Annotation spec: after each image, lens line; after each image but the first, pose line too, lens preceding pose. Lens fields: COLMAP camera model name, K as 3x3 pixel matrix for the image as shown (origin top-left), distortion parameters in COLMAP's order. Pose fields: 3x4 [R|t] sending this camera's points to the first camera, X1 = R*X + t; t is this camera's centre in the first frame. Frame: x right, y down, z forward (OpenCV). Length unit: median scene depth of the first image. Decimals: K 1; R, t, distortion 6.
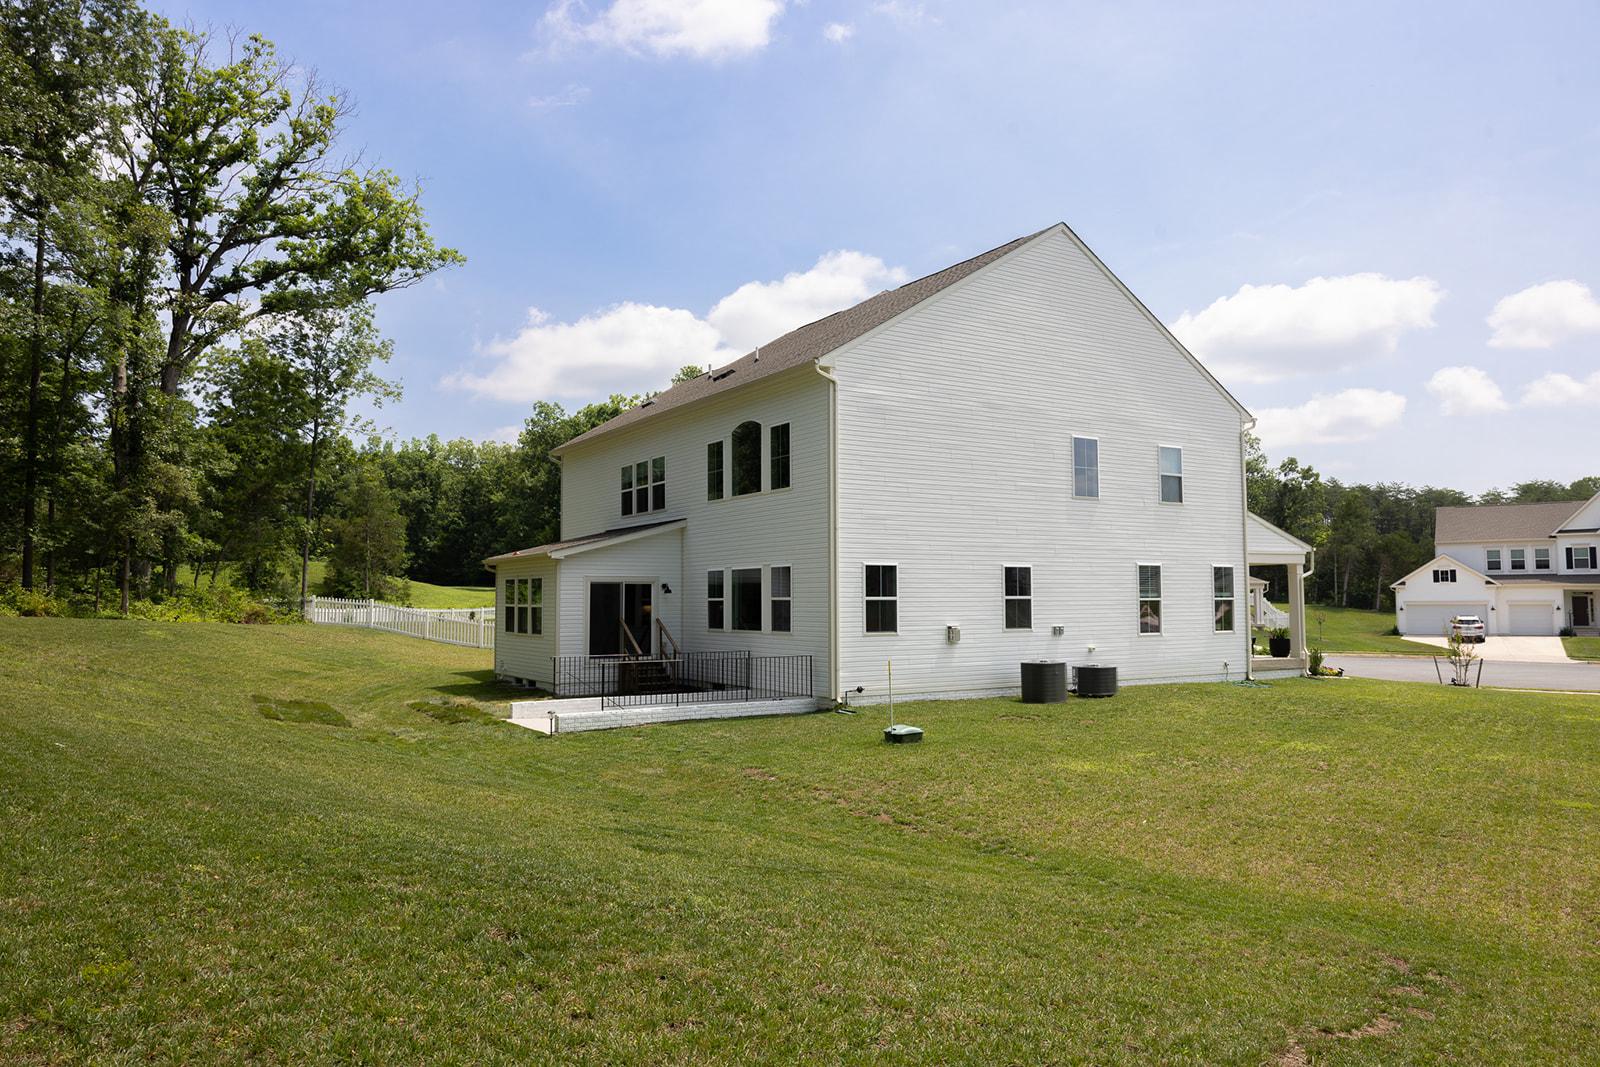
lens RADIAL K [[1062.6, 0, 800.0], [0, 1062.6, 533.5], [0, 0, 1]] dist [-0.000987, 0.002886]
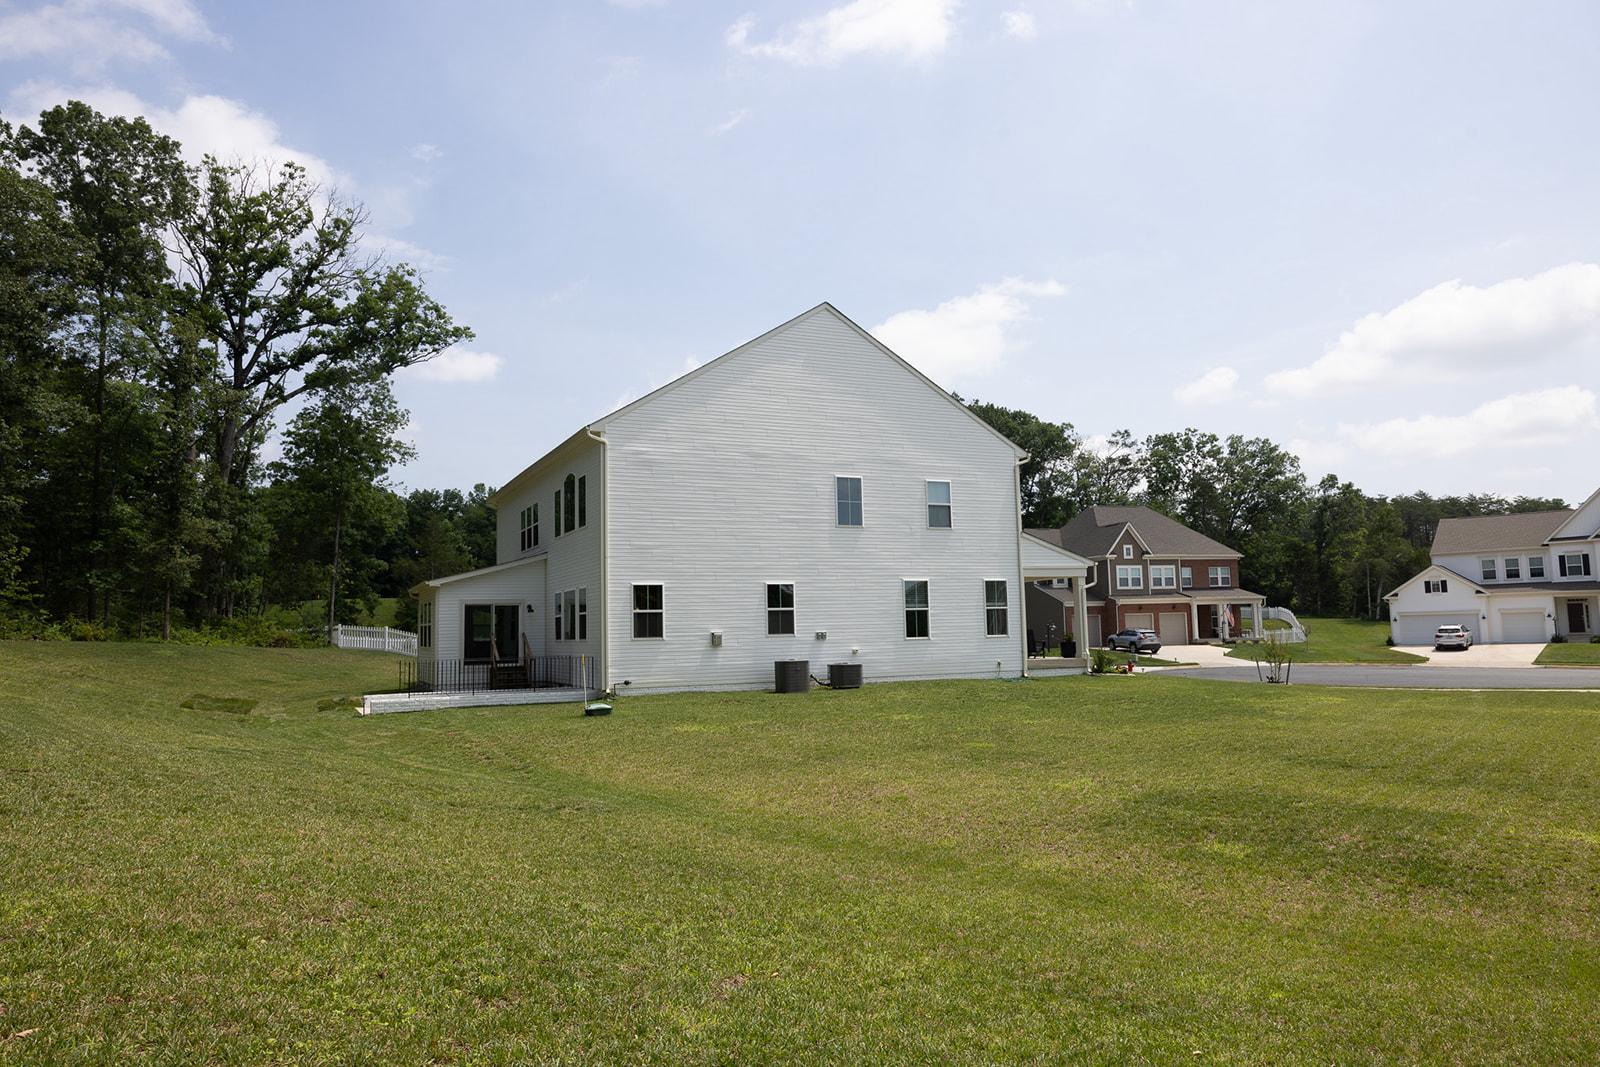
lens RADIAL K [[1048.3, 0, 816.3], [0, 1048.3, 540.7], [0, 0, 1]] dist [-0.004350, -0.004545]
pose [[0.993402, -0.028312, -0.111136, 0.221814], [0.025963, 0.999409, -0.022524, 0.005433], [0.111708, 0.019490, 0.993550, -0.118984]]
